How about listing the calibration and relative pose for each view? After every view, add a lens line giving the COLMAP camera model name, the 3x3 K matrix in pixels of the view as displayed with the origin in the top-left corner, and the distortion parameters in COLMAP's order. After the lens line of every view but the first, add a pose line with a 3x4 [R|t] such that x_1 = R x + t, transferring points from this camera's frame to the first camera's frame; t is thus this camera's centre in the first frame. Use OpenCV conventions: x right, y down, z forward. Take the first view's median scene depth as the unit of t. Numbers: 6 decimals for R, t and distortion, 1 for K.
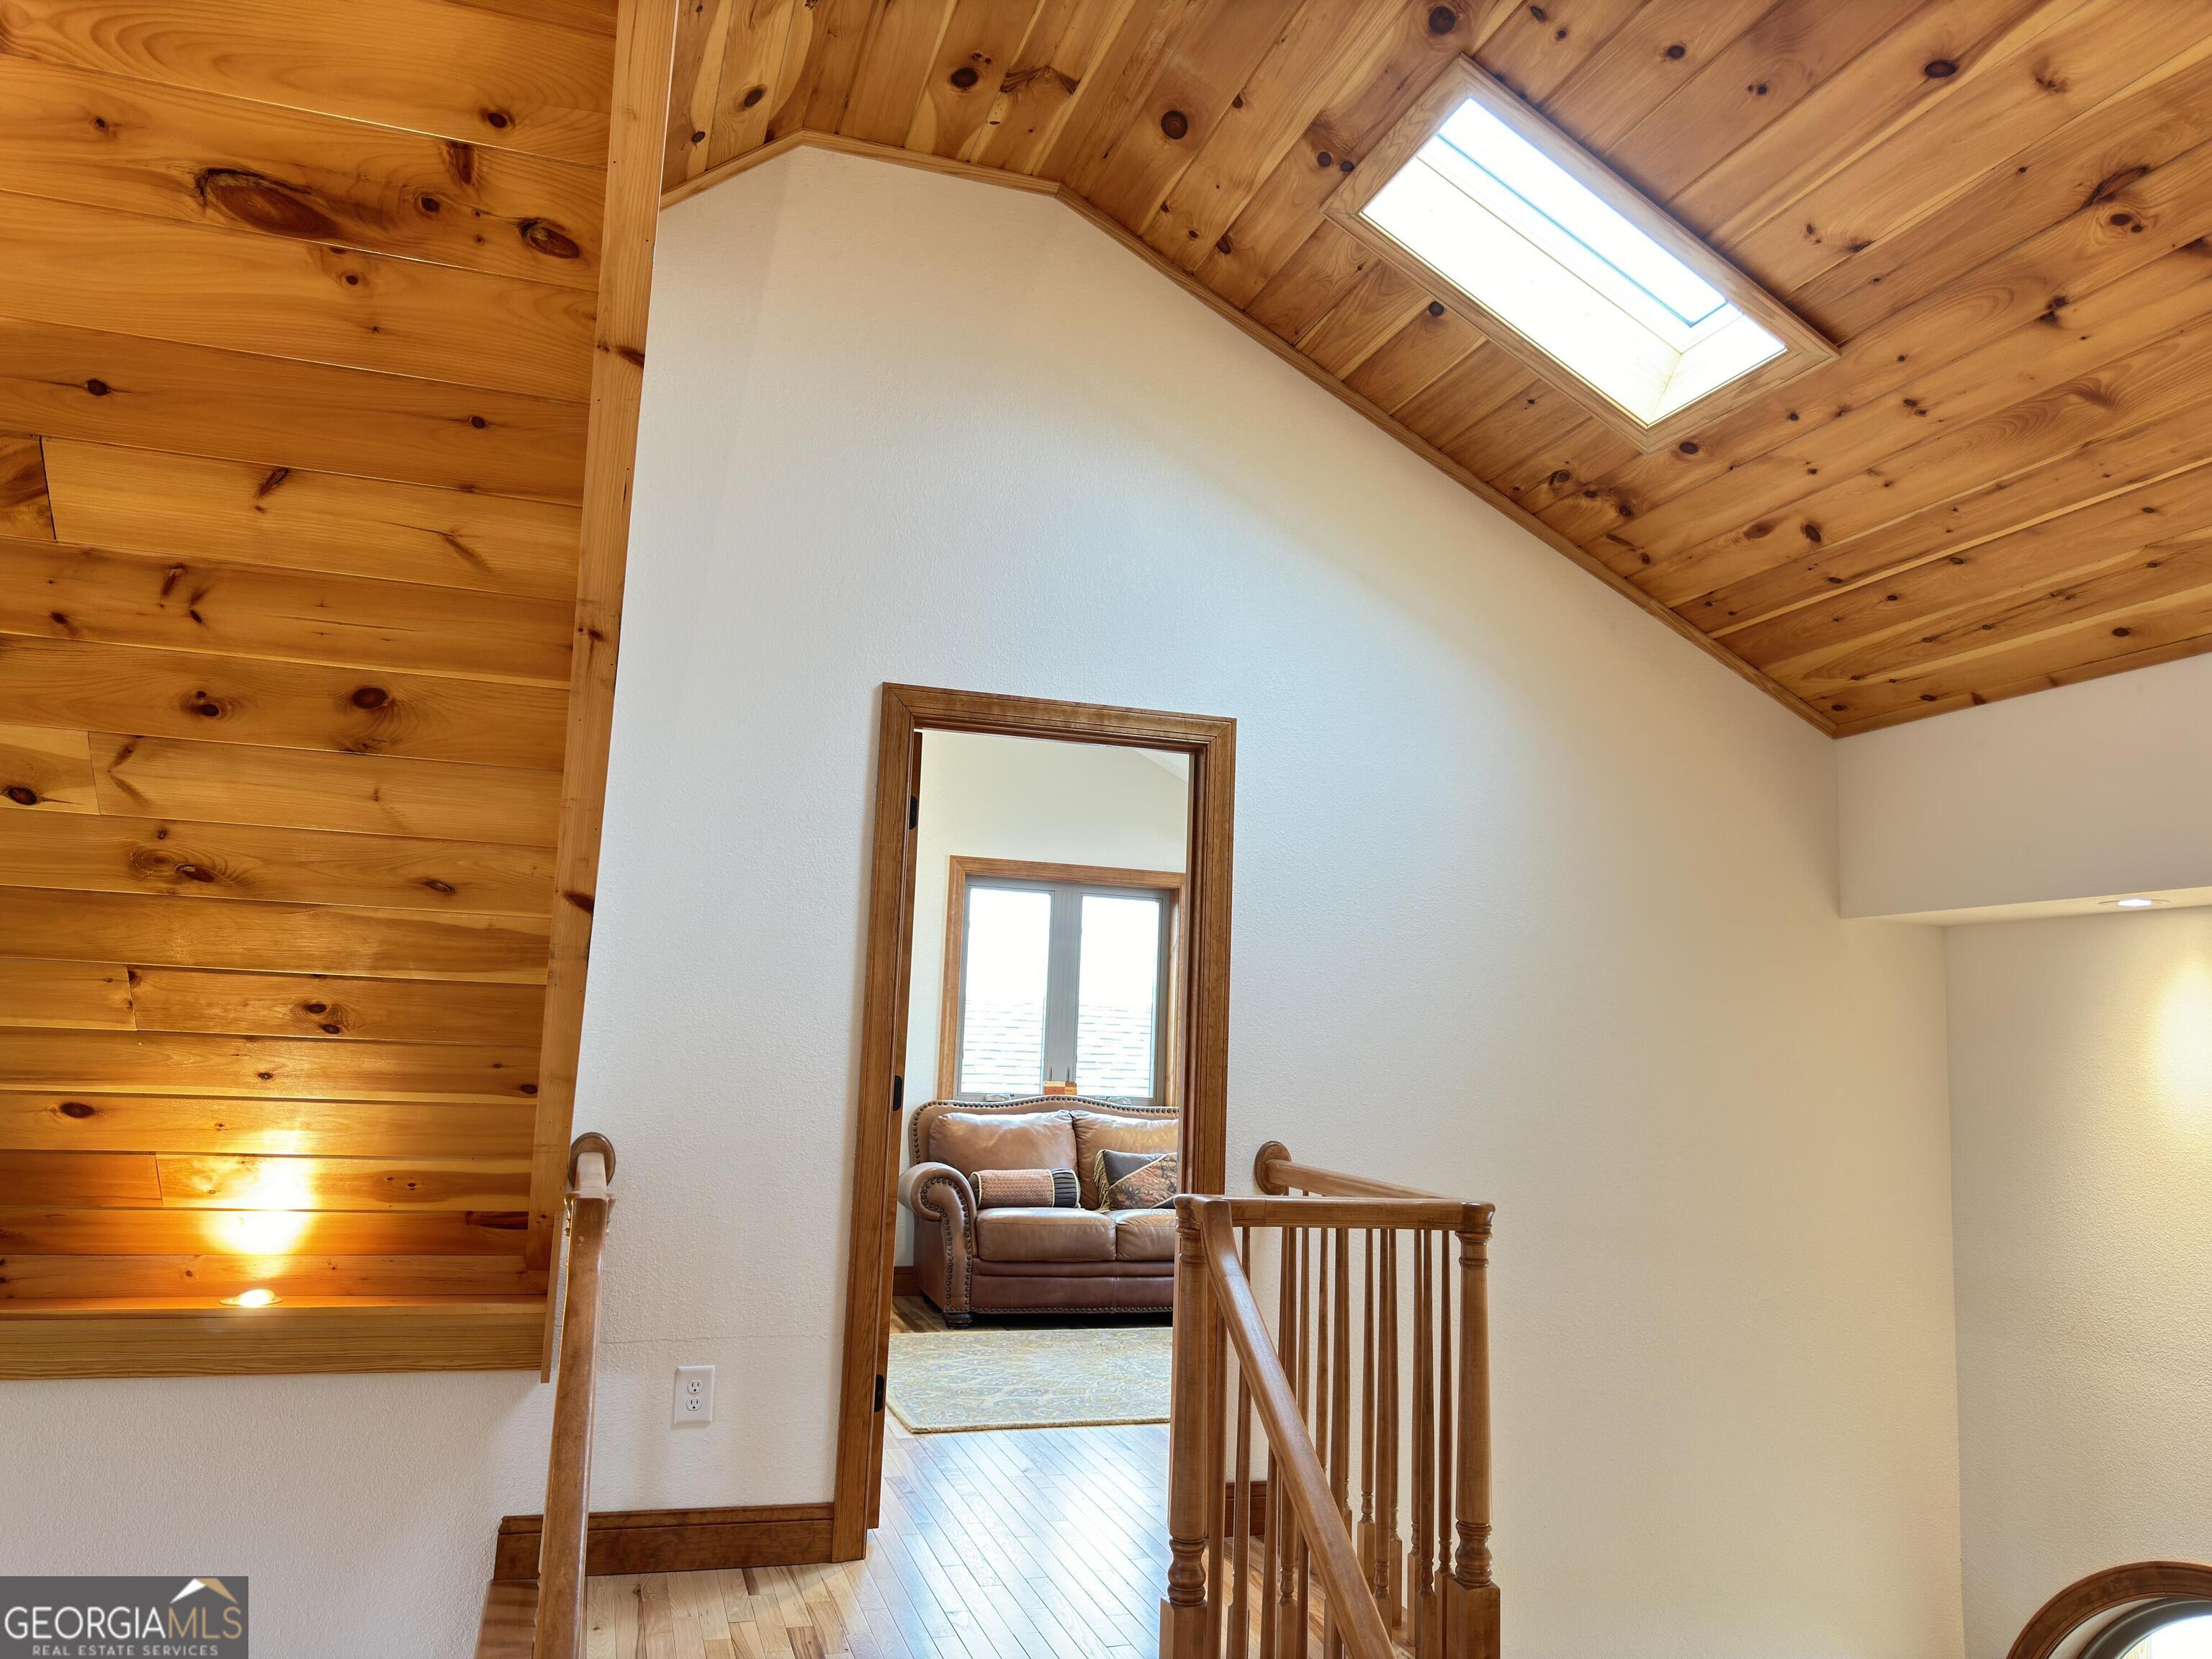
lens RADIAL K [[1541.3, 0, 1099.9], [0, 1541.3, 829.0], [0, 0, 1]] dist [-0.007028, -0.006345]
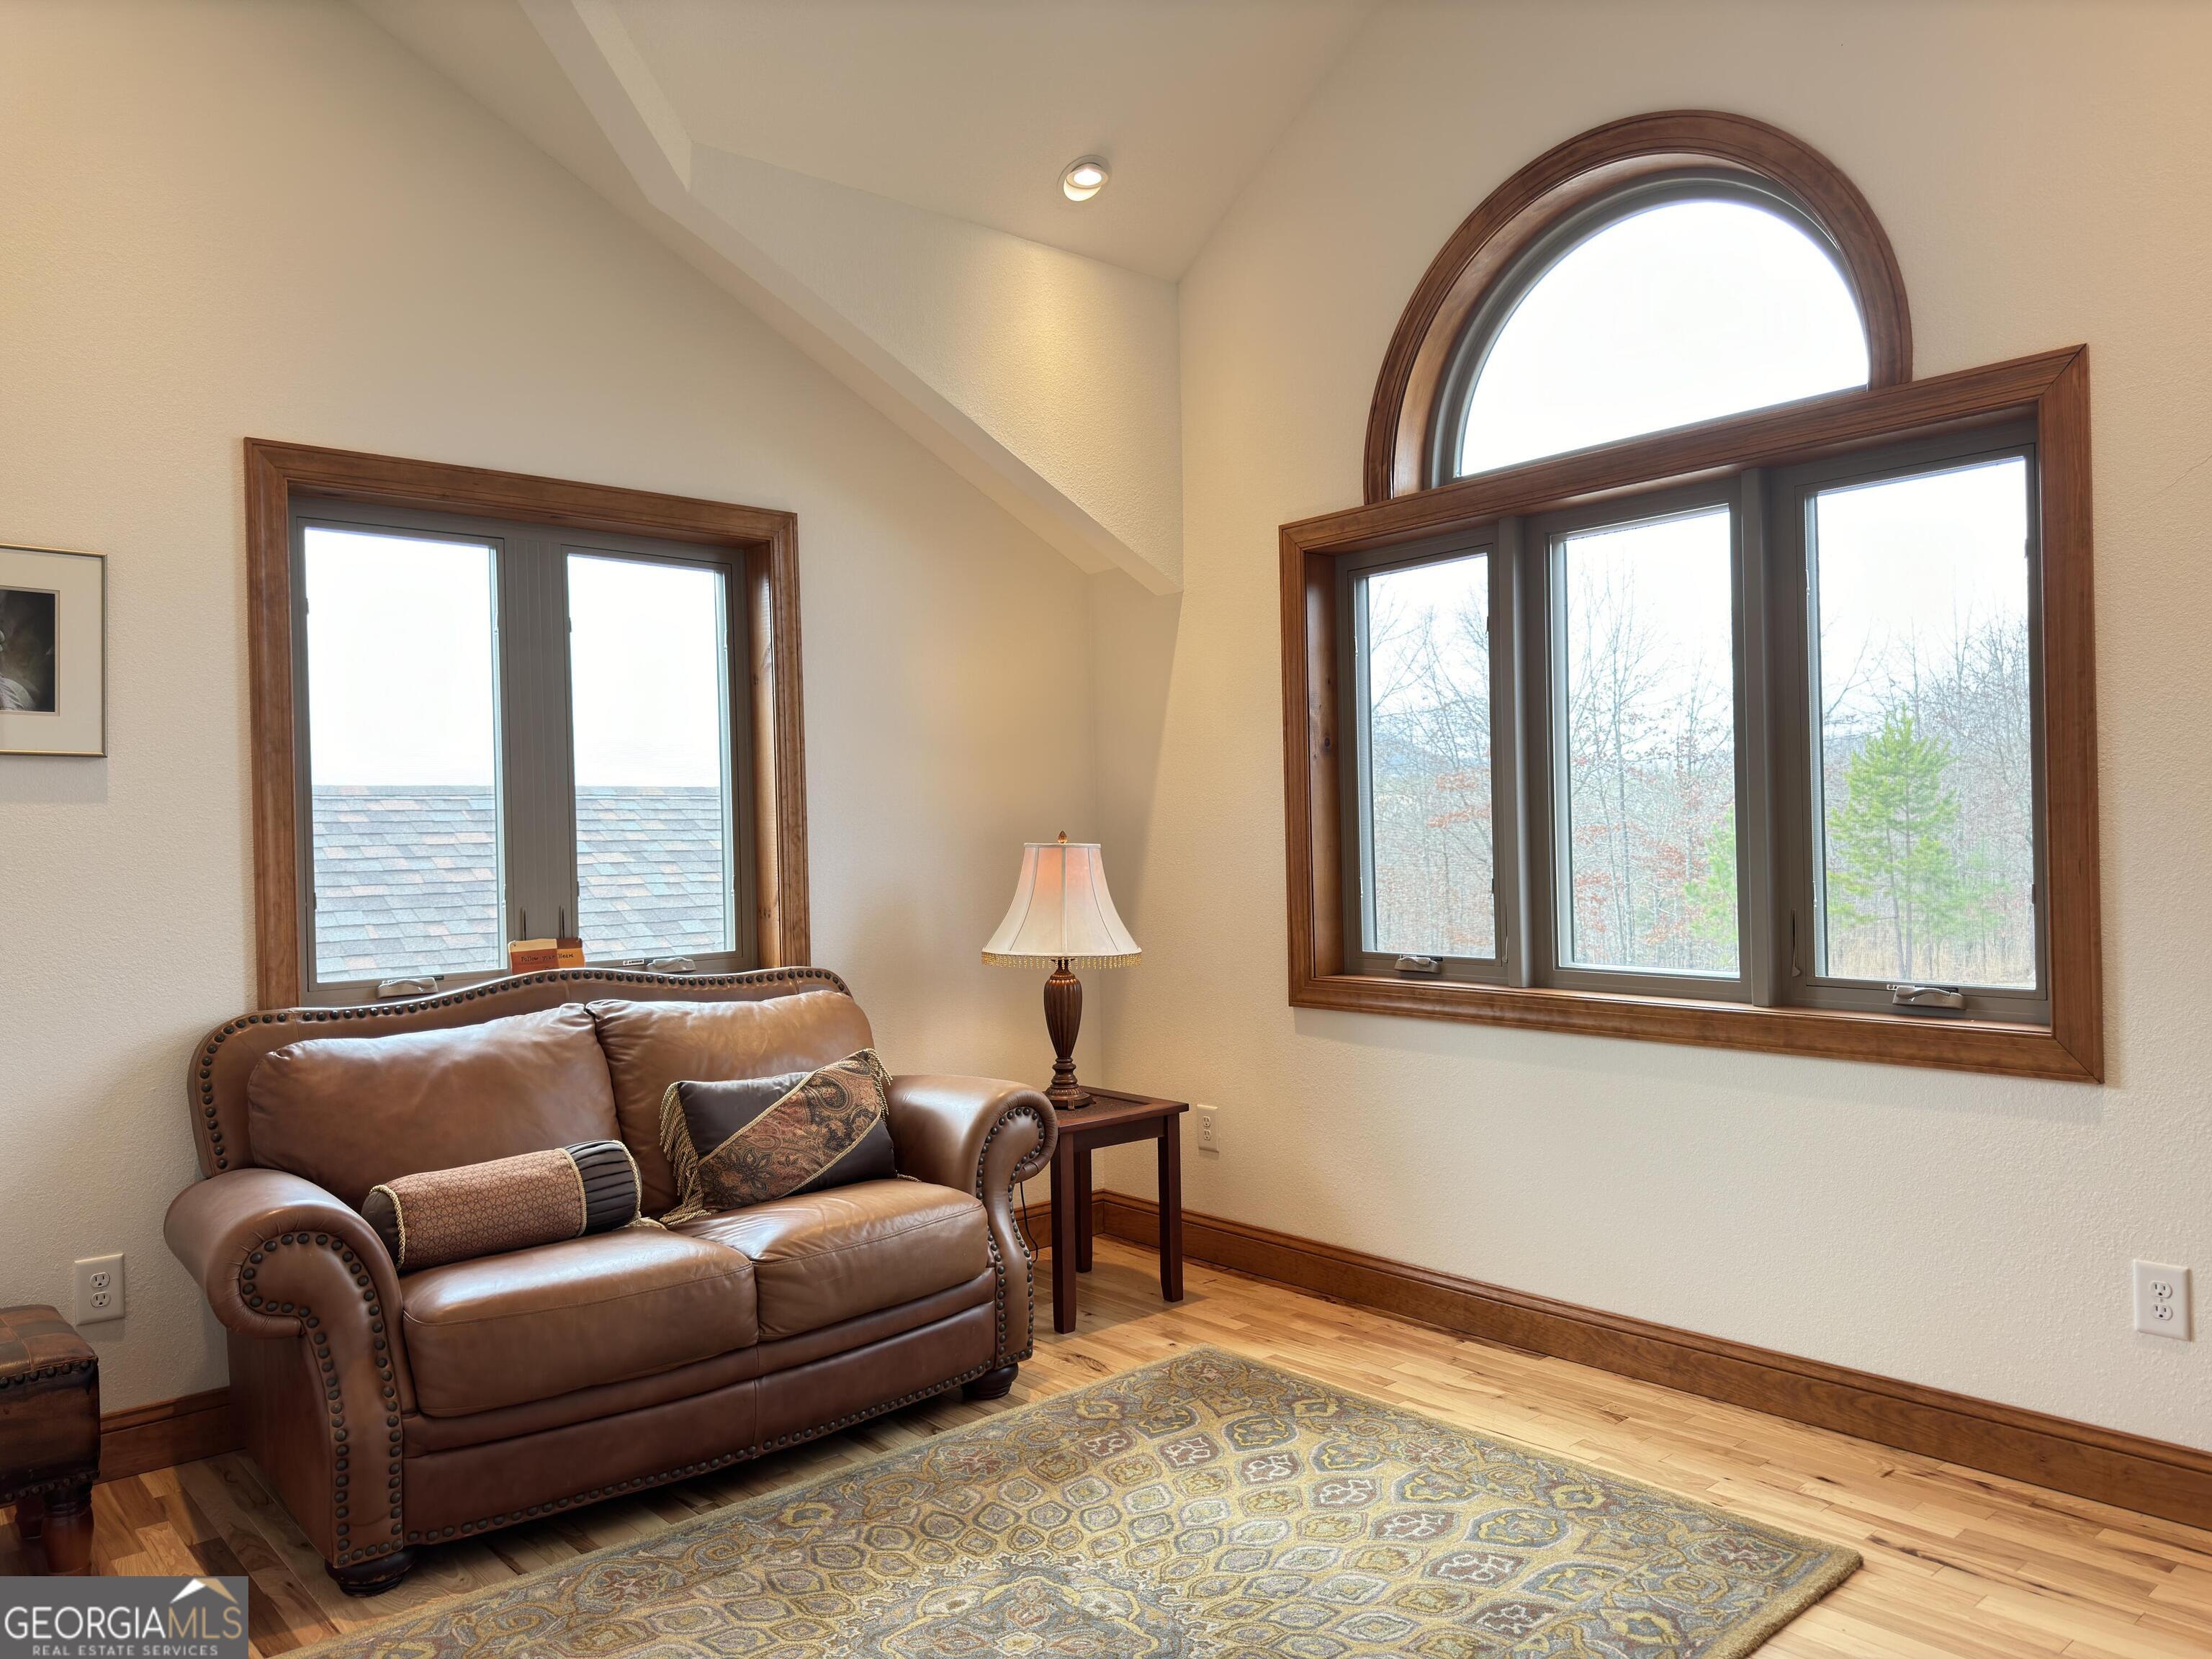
lens RADIAL K [[1541.3, 0, 1108.3], [0, 1541.3, 824.8], [0, 0, 1]] dist [-0.007028, -0.006345]
pose [[0.914461, -0.065919, 0.399270, -0.059244], [0.012373, 0.990737, 0.135230, 0.071724], [-0.404486, -0.118722, 0.906806, 0.542730]]
